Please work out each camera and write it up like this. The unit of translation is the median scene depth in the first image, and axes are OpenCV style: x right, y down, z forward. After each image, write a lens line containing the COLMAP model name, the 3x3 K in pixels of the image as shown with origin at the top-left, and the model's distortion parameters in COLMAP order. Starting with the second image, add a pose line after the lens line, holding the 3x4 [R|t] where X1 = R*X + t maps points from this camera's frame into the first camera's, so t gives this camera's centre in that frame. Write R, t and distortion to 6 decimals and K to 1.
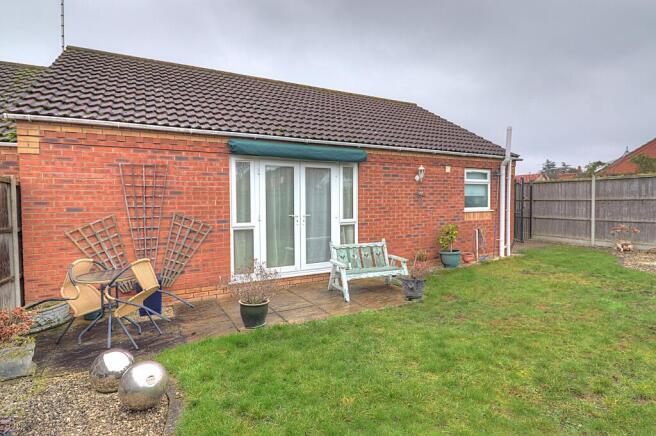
lens RADIAL K [[342.3, 0, 328.0], [0, 342.3, 218.0], [0, 0, 1]] dist [-0.006543, -0.002068]
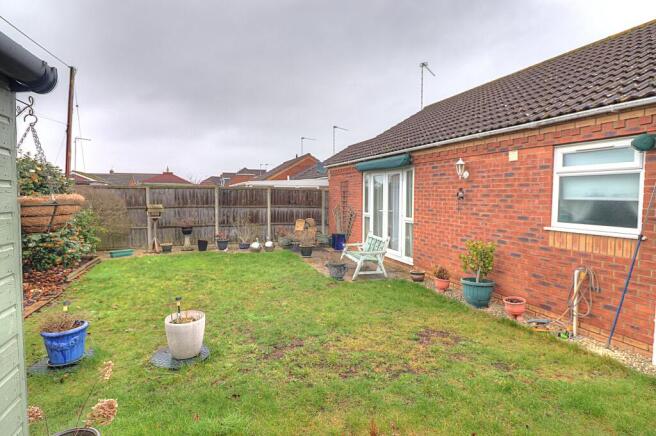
lens RADIAL K [[342.3, 0, 328.0], [0, 342.3, 218.0], [0, 0, 1]] dist [-0.006543, -0.002068]
pose [[-0.129483, 0.070904, -0.989043, 1.111490], [-0.068684, 0.994403, 0.080281, -0.062844], [0.989200, 0.078327, -0.123888, 0.828142]]
